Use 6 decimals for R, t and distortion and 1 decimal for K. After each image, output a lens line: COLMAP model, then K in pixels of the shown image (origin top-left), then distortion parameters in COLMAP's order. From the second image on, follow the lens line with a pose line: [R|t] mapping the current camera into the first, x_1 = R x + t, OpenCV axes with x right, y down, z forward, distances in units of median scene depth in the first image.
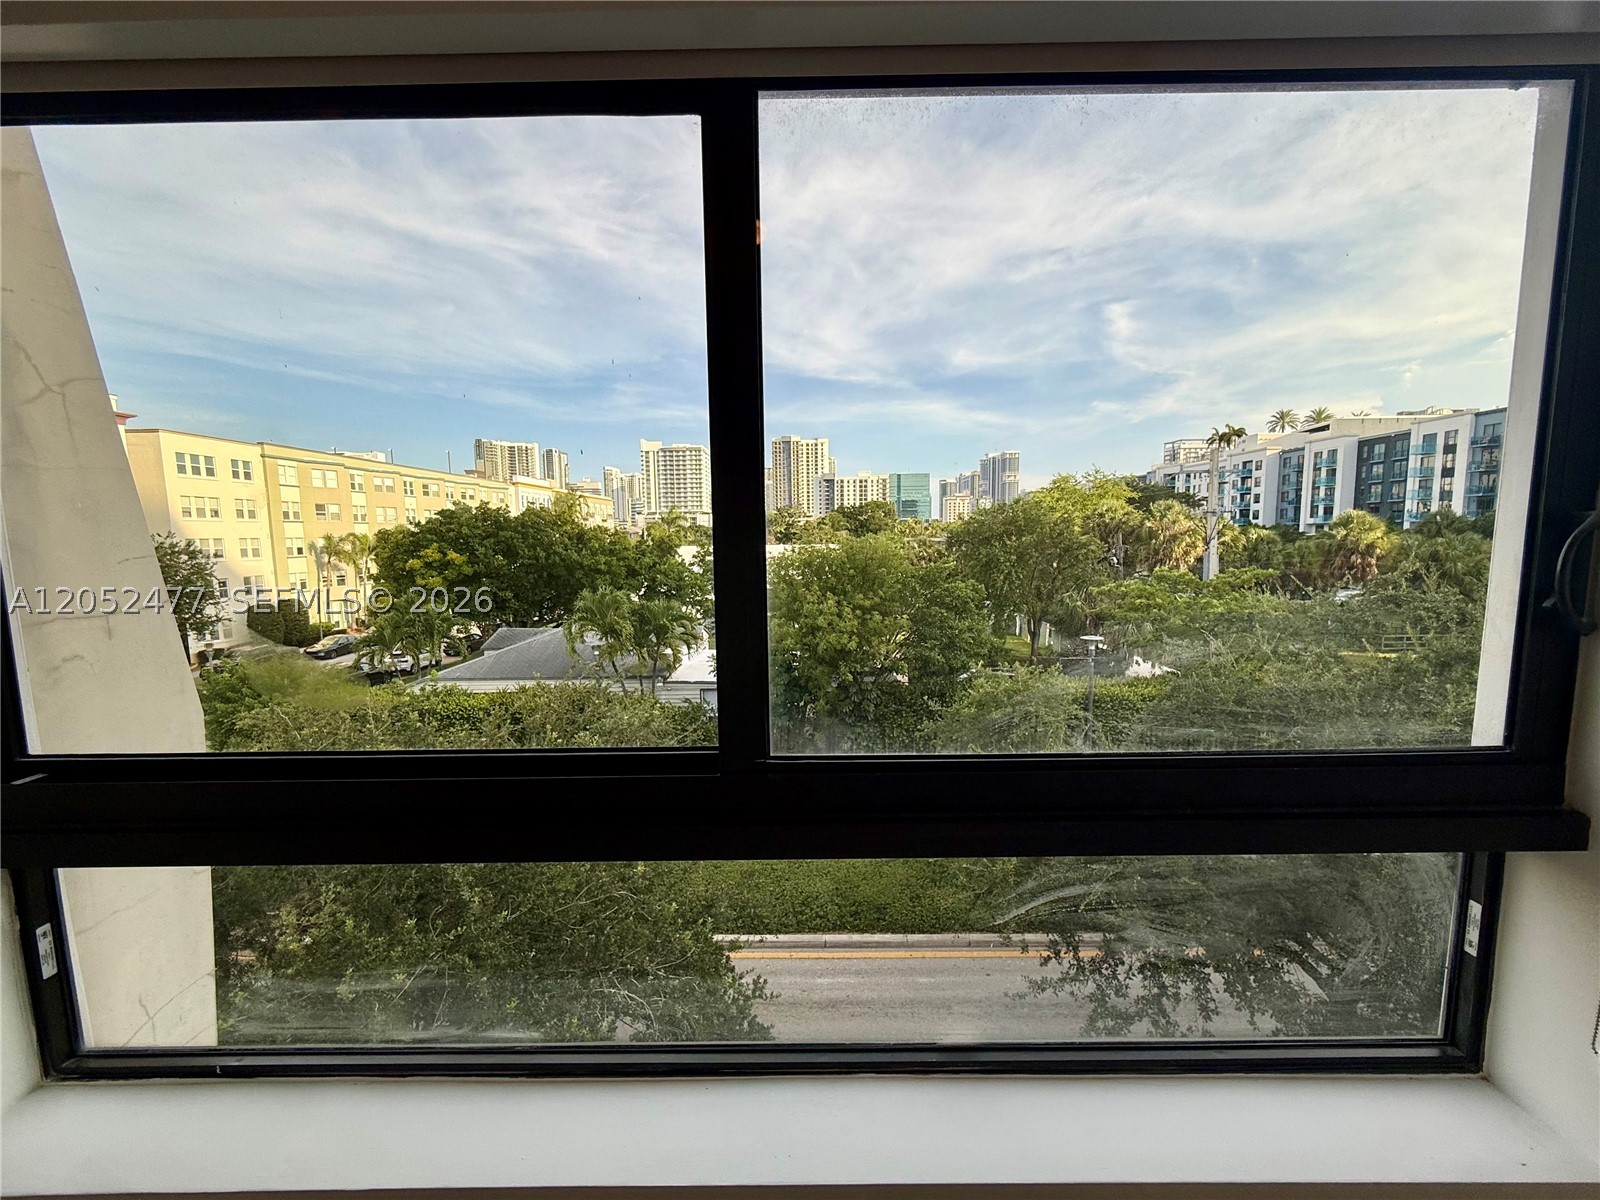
lens RADIAL K [[637.6, 0, 813.1], [0, 637.6, 603.9], [0, 0, 1]] dist [-0.001836, -0.000393]
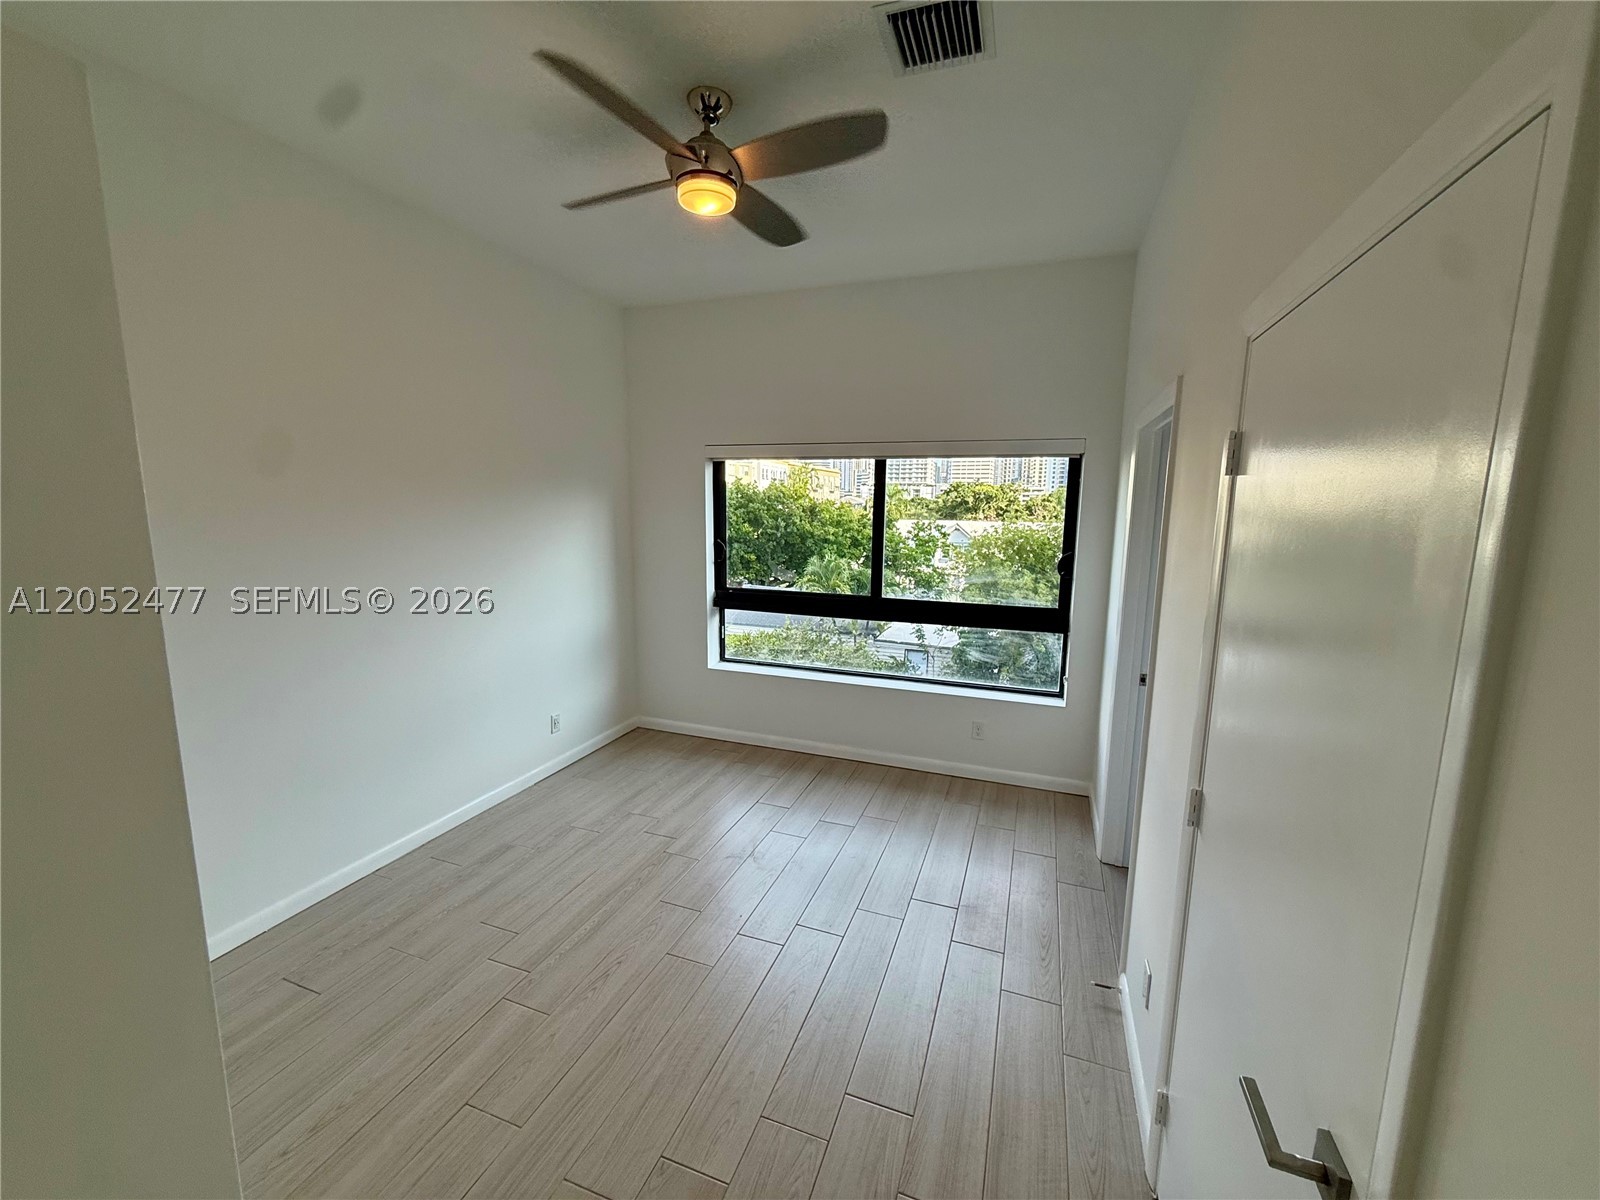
lens RADIAL K [[637.6, 0, 808.1], [0, 637.6, 599.0], [0, 0, 1]] dist [-0.001836, -0.000393]
pose [[0.939072, 0.074483, -0.335552, 0.043408], [-0.062518, 0.996968, 0.046336, 0.003548], [0.337986, -0.022535, 0.940881, -0.155960]]
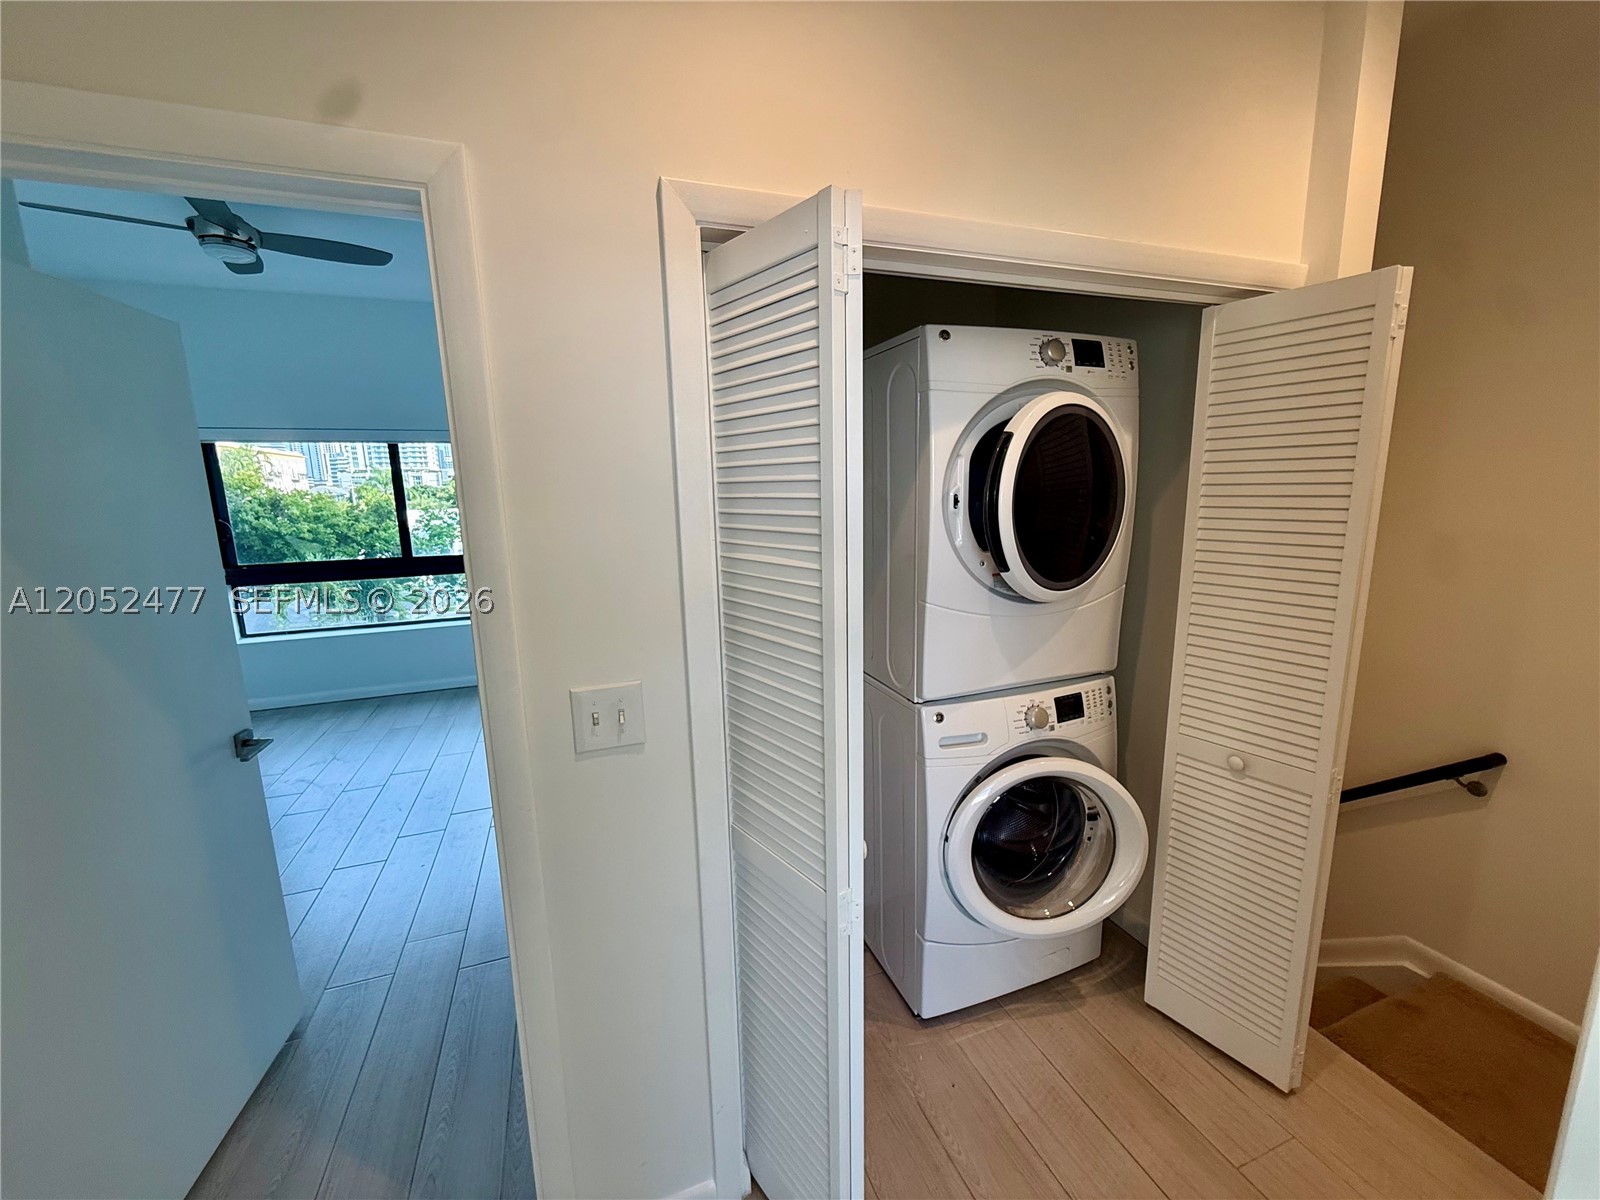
lens RADIAL K [[637.6, 0, 807.2], [0, 637.6, 601.6], [0, 0, 1]] dist [-0.001836, -0.000393]
pose [[0.937053, -0.070325, 0.342033, 0.055962], [0.049333, 0.996347, 0.069702, 0.019288], [-0.345685, -0.048441, 0.937099, -0.247428]]
